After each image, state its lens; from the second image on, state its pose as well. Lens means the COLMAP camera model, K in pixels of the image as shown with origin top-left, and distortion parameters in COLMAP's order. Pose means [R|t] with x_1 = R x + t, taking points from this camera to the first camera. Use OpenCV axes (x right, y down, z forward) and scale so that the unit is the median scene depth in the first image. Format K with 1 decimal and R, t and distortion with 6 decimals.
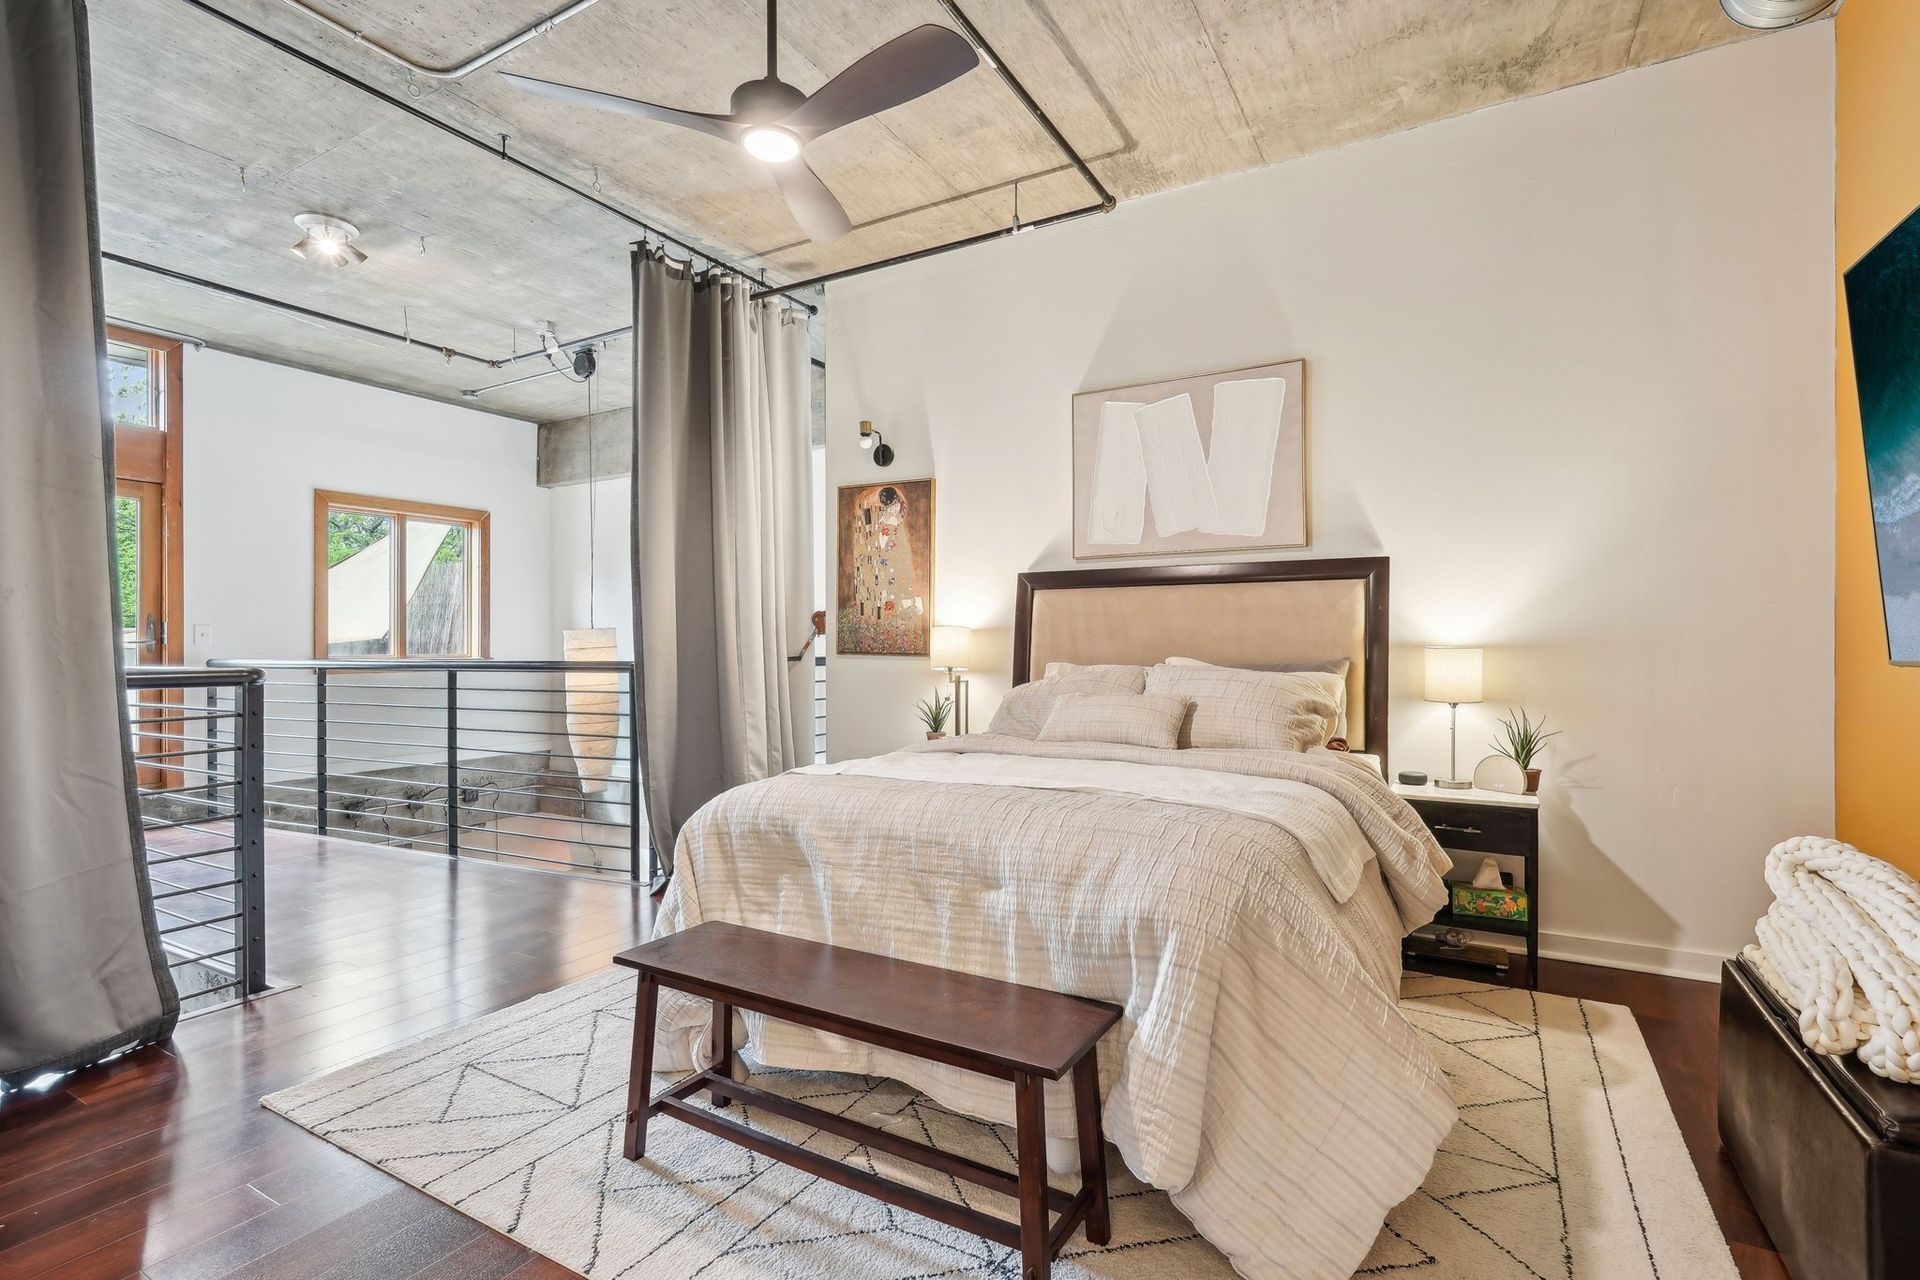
lens RADIAL K [[876.6, 0, 957.4], [0, 876.6, 642.4], [0, 0, 1]] dist [-0.014753, 0.008751]
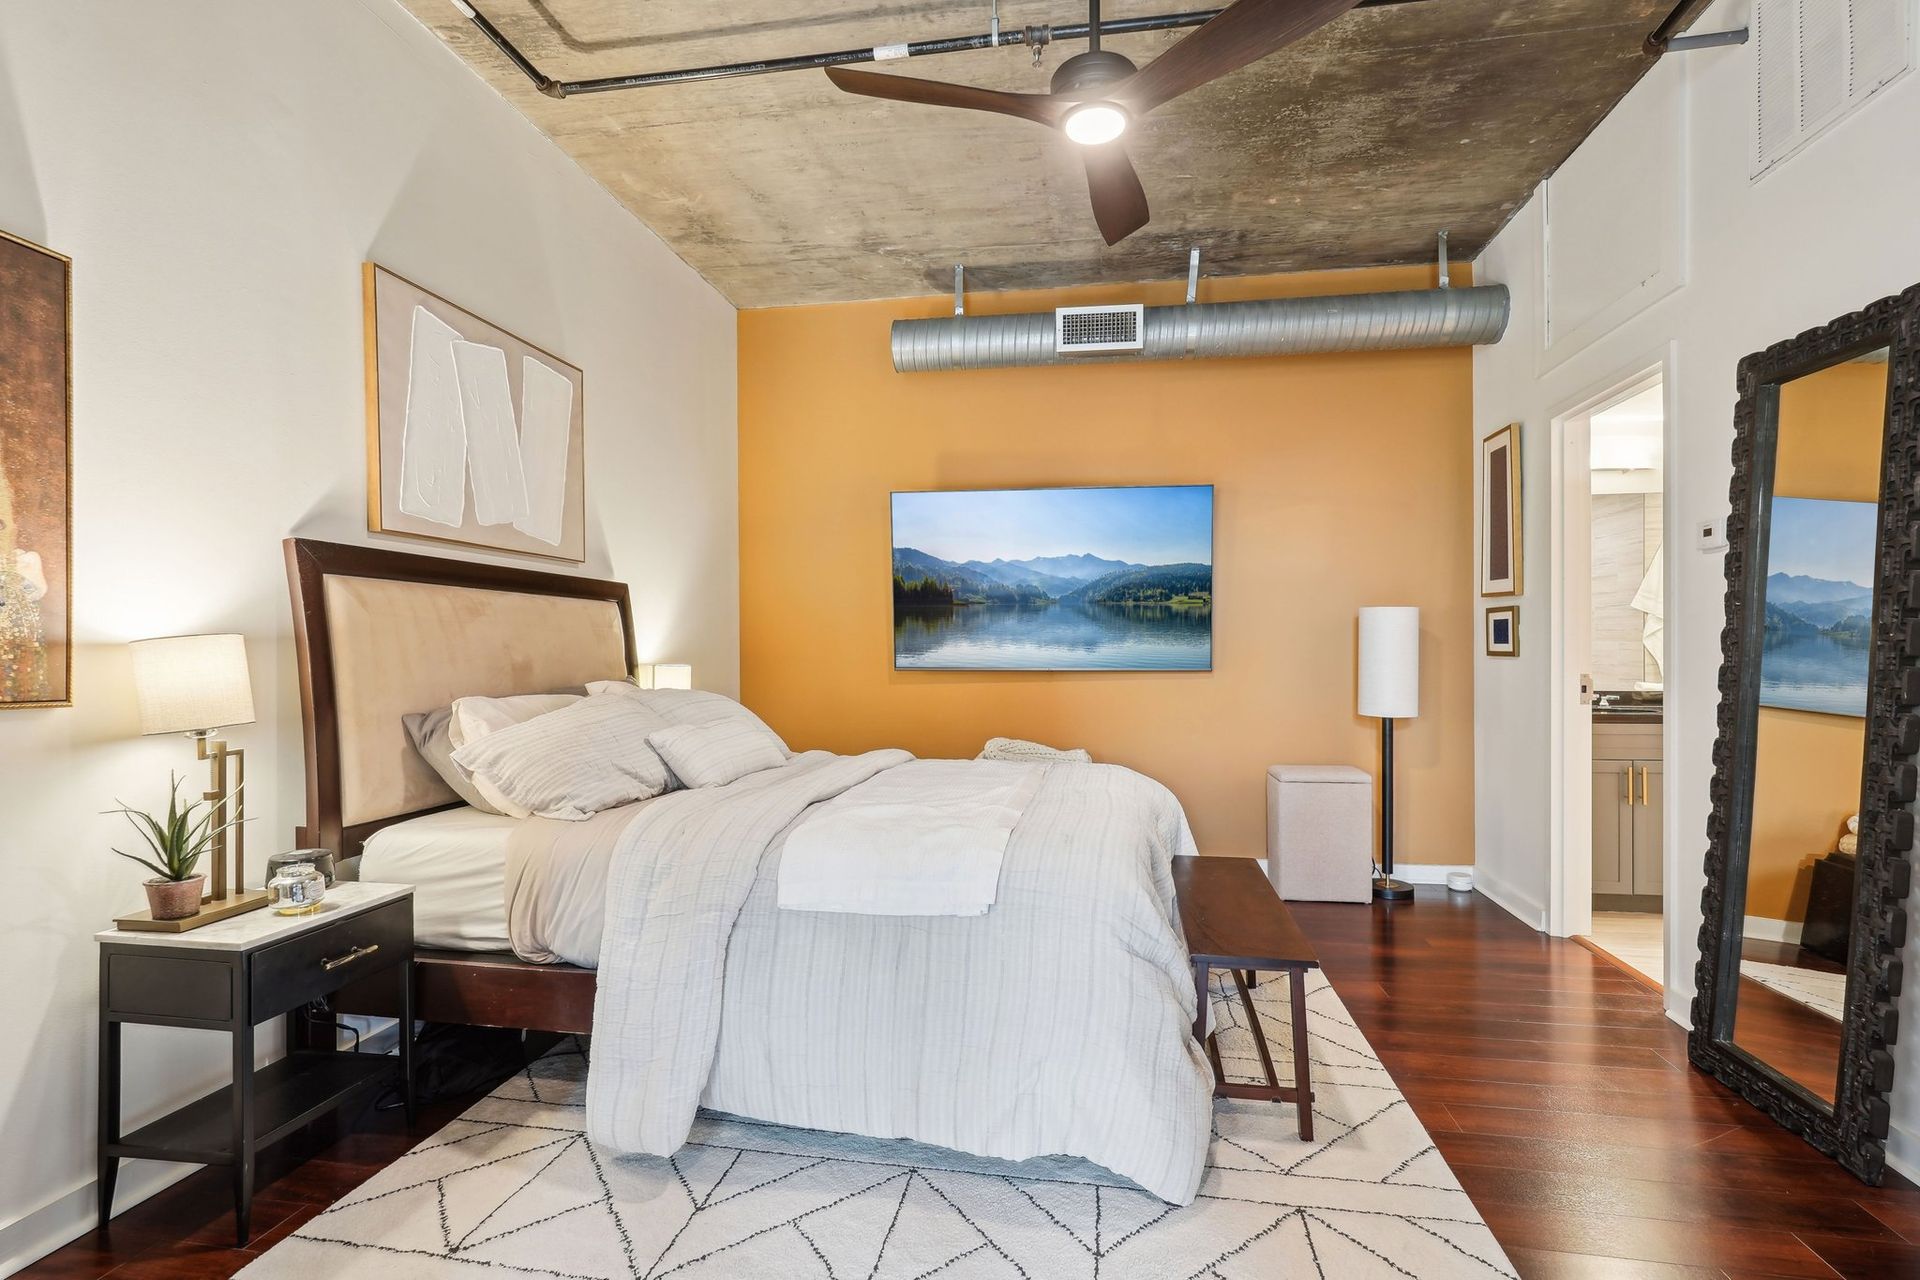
lens RADIAL K [[876.6, 0, 957.4], [0, 876.6, 642.4], [0, 0, 1]] dist [-0.014753, 0.008751]
pose [[-0.330516, 0.008863, 0.943759, -0.632091], [-0.006442, 0.999911, -0.011646, -0.013021], [-0.943778, -0.009929, -0.330430, 0.886280]]
